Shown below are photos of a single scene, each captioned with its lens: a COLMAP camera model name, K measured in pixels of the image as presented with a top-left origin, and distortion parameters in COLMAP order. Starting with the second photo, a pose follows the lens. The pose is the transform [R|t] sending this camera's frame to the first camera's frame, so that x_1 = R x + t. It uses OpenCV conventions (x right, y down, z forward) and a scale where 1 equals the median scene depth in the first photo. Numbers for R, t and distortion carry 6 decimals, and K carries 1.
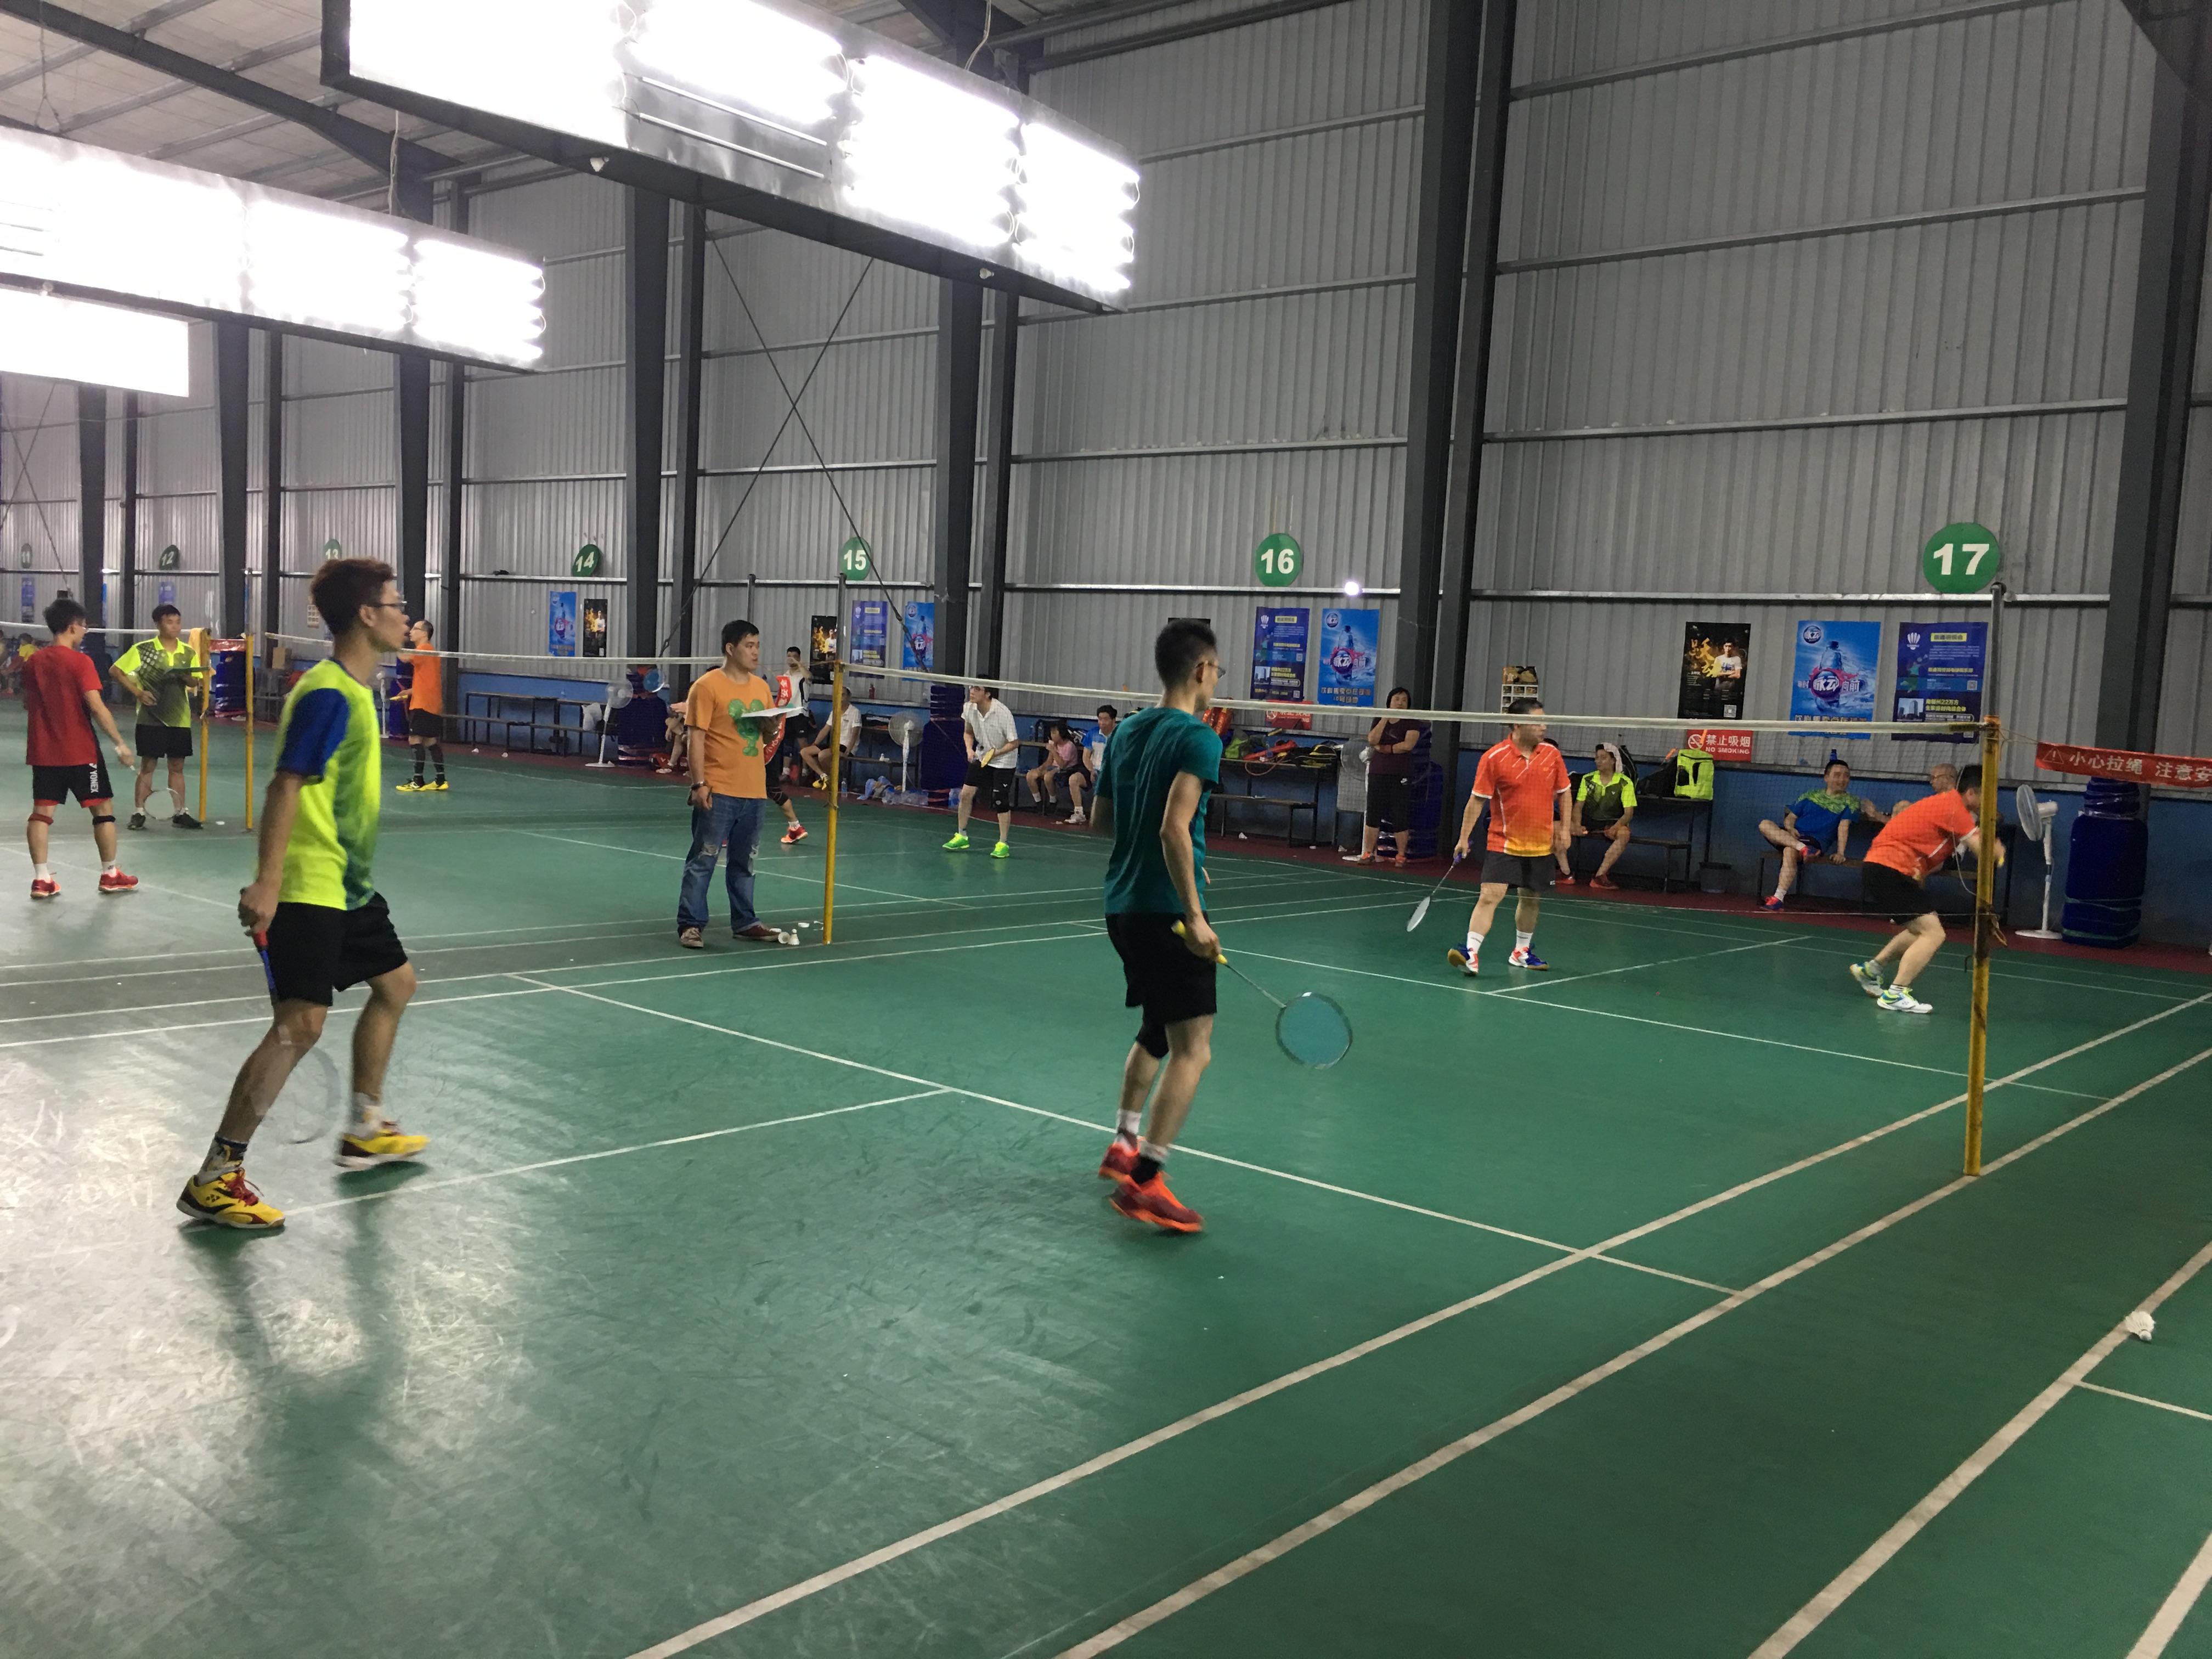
lens RADIAL K [[1977.5, 0, 1105.1], [0, 1977.5, 841.0], [0, 0, 1]] dist [0.070625, -0.087457]
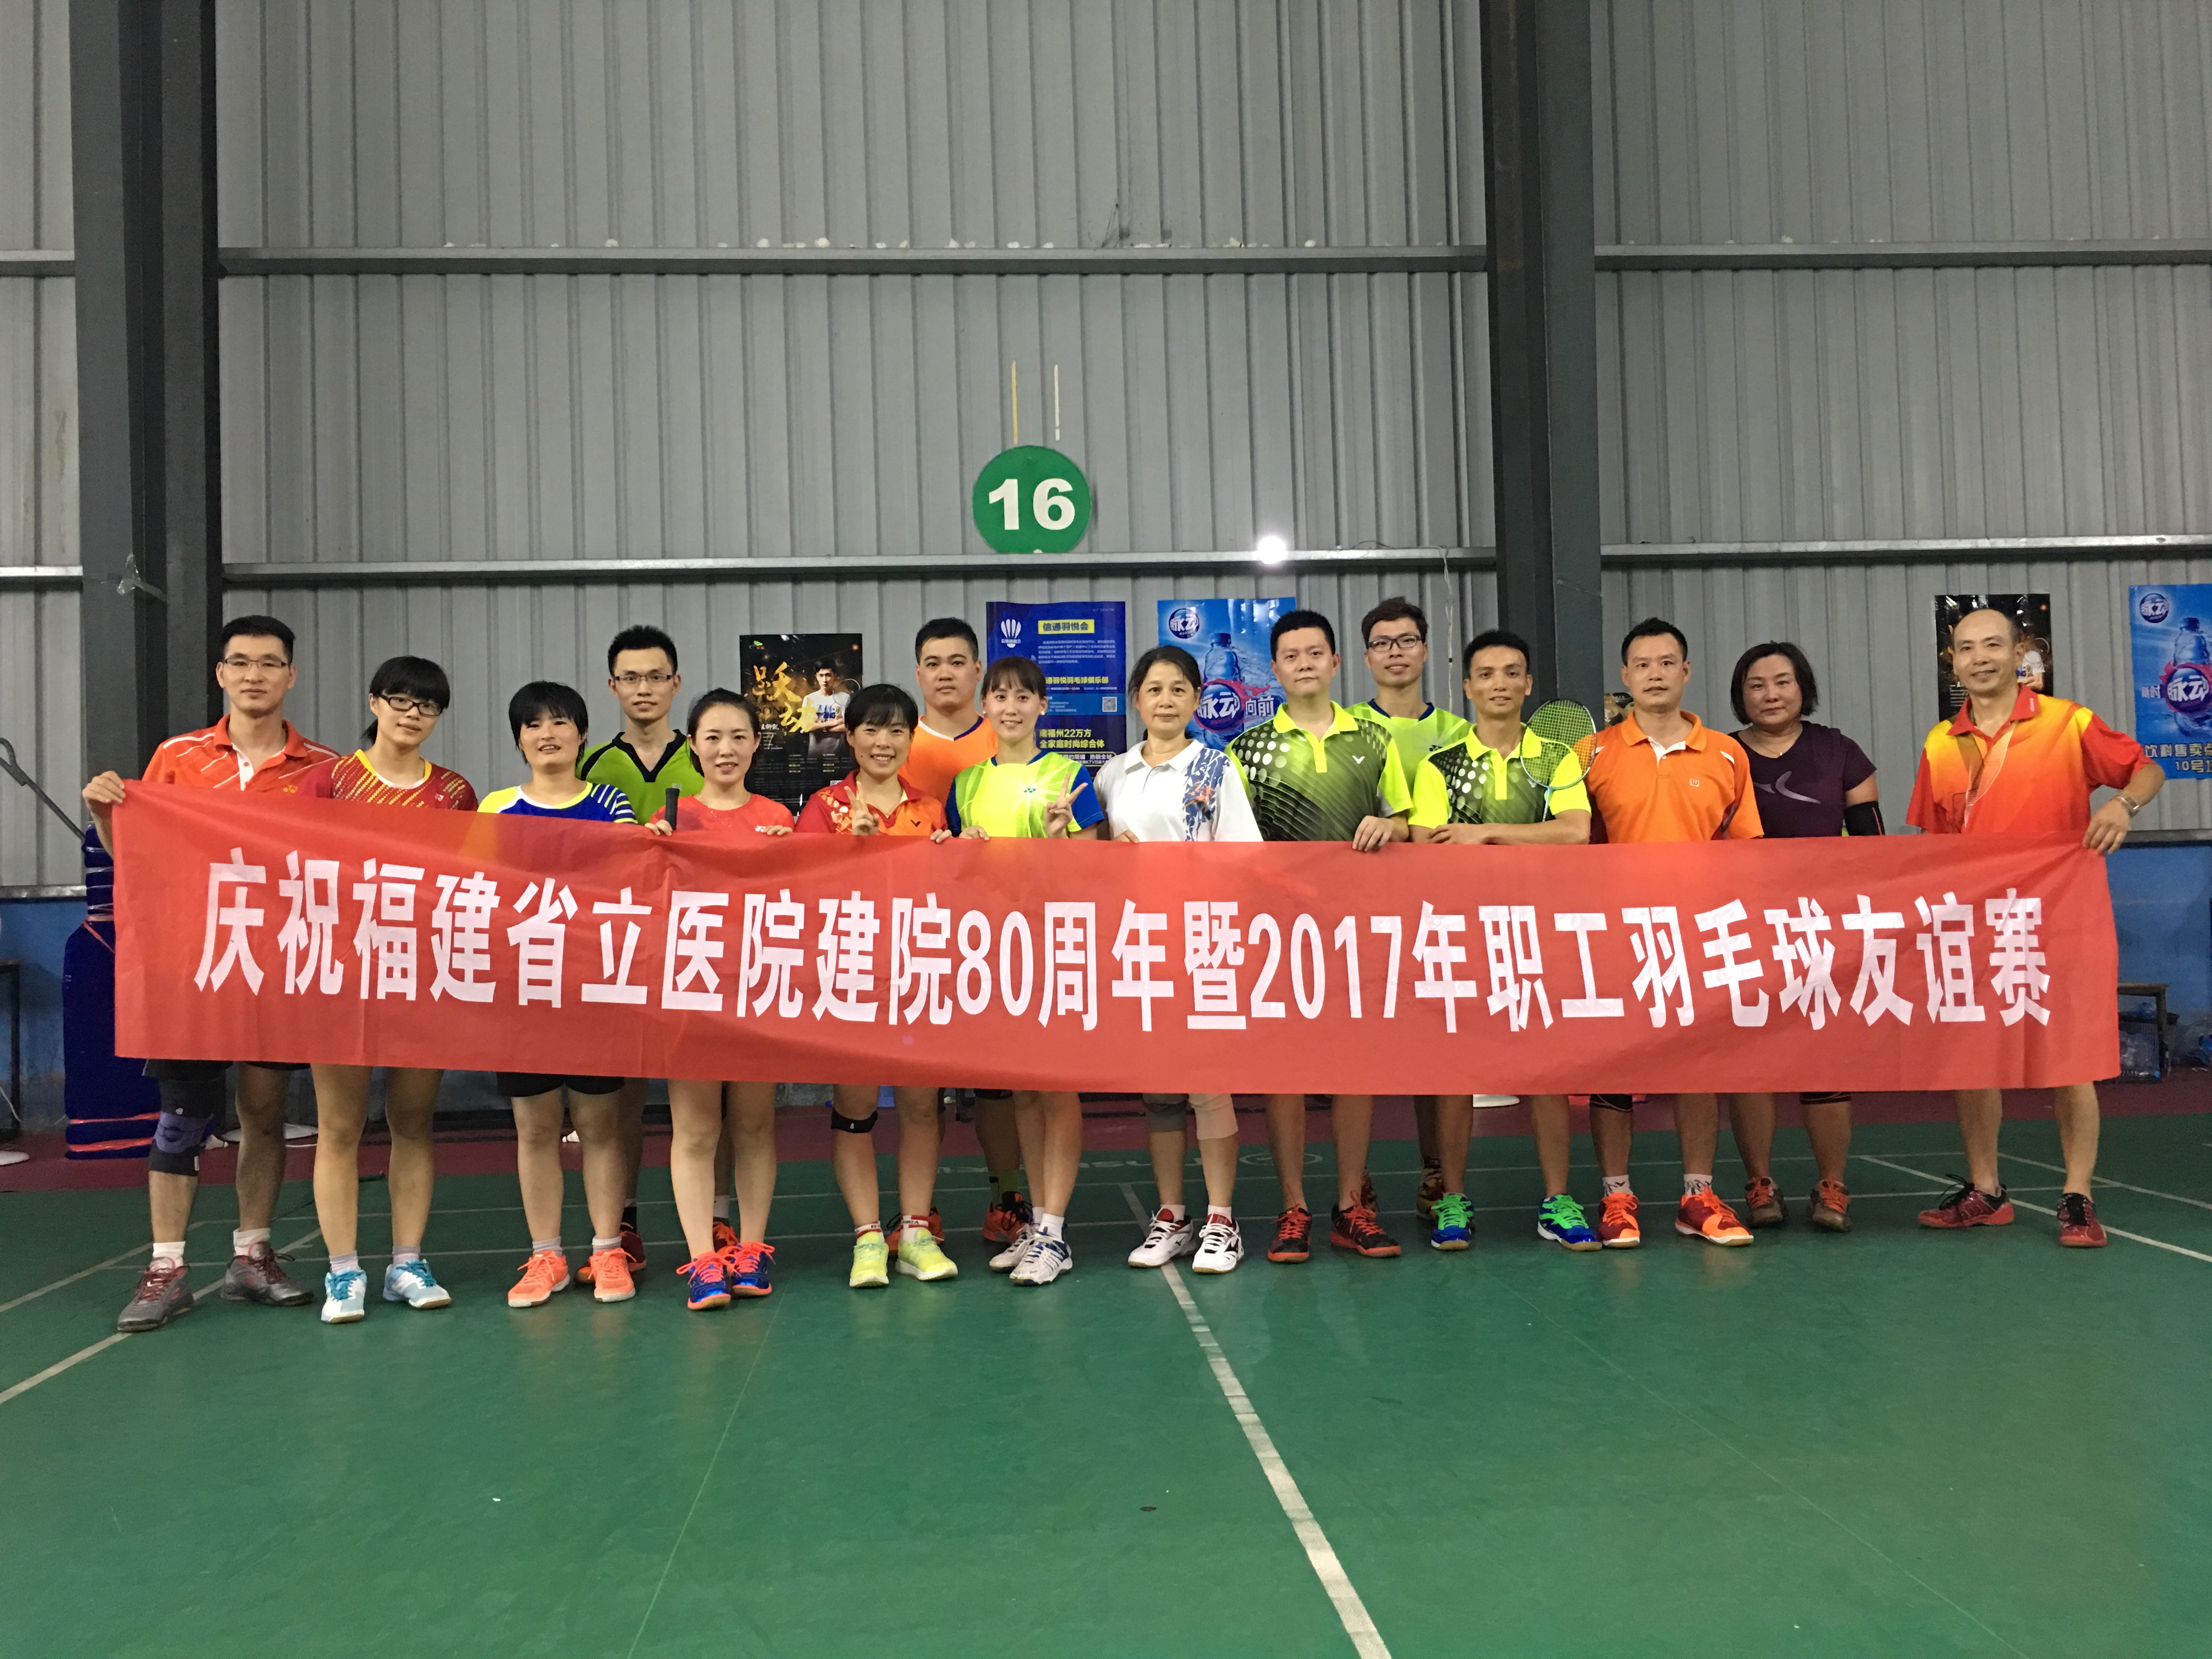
lens RADIAL K [[1977.5, 0, 1103.8], [0, 1977.5, 816.5], [0, 0, 1]] dist [0.070625, -0.087457]
pose [[0.702669, -0.053151, 0.709529, -0.274886], [0.125053, 0.990909, -0.049615, -0.049949], [-0.700441, 0.123591, 0.702928, 0.778134]]
